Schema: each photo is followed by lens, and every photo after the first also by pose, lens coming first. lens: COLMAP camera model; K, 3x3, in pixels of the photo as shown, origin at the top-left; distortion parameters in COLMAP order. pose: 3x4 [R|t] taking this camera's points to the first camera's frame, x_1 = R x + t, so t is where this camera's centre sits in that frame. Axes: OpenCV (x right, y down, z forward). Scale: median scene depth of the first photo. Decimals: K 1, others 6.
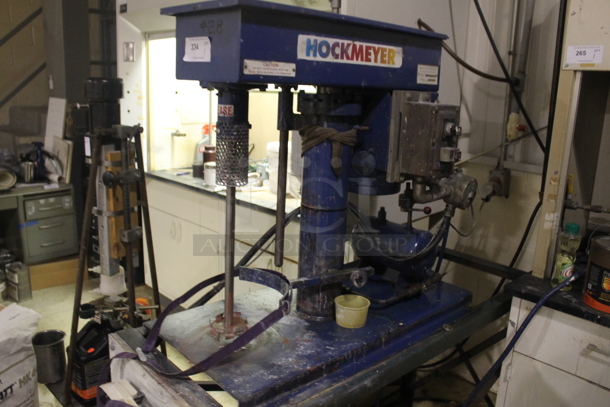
lens RADIAL K [[521.0, 0, 305.0], [0, 521.0, 203.5], [0, 0, 1]] dist [-0.155417, 0.147381]
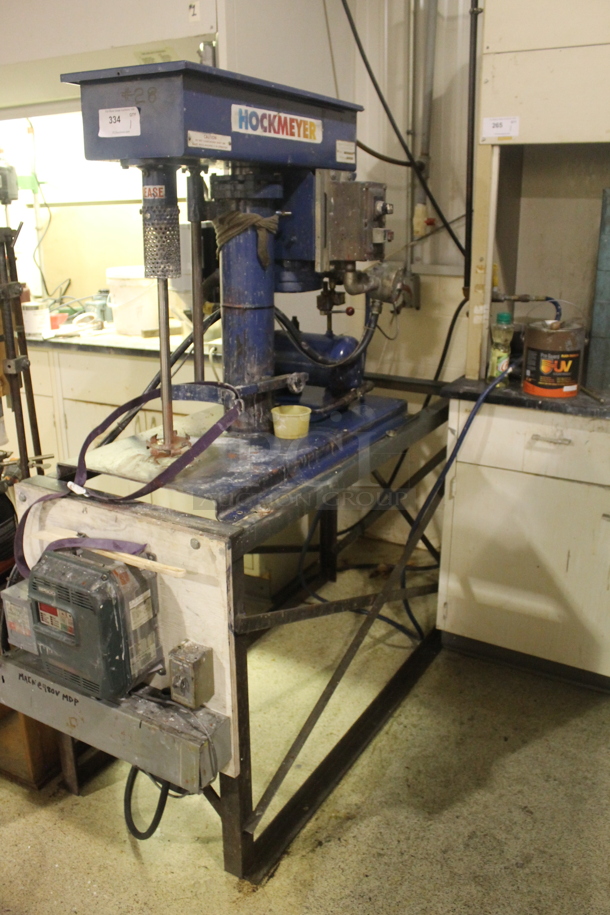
lens RADIAL K [[781.5, 0, 305.0], [0, 781.5, 457.5], [0, 0, 1]] dist [-0.155417, 0.147381]
pose [[0.954802, -0.128624, 0.267973, -0.258701], [0.104017, 0.989108, 0.104144, 0.132439], [-0.278450, -0.071563, 0.957781, -0.303877]]
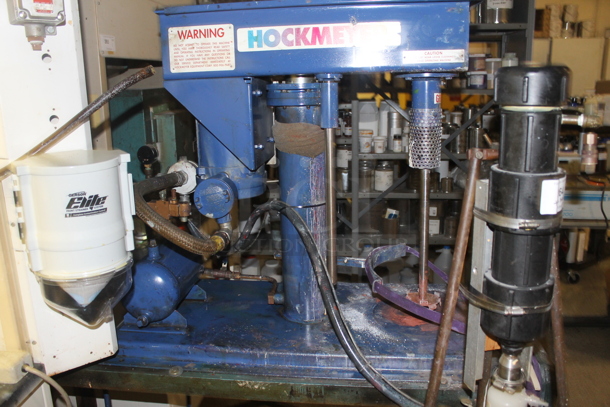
lens RADIAL K [[521.0, 0, 305.0], [0, 521.0, 203.5], [0, 0, 1]] dist [-0.155417, 0.147381]
pose [[0.636487, 0.119353, -0.761997, 0.721094], [-0.115393, 0.991571, 0.058925, -0.036165], [0.762607, 0.050424, 0.644894, 0.336558]]
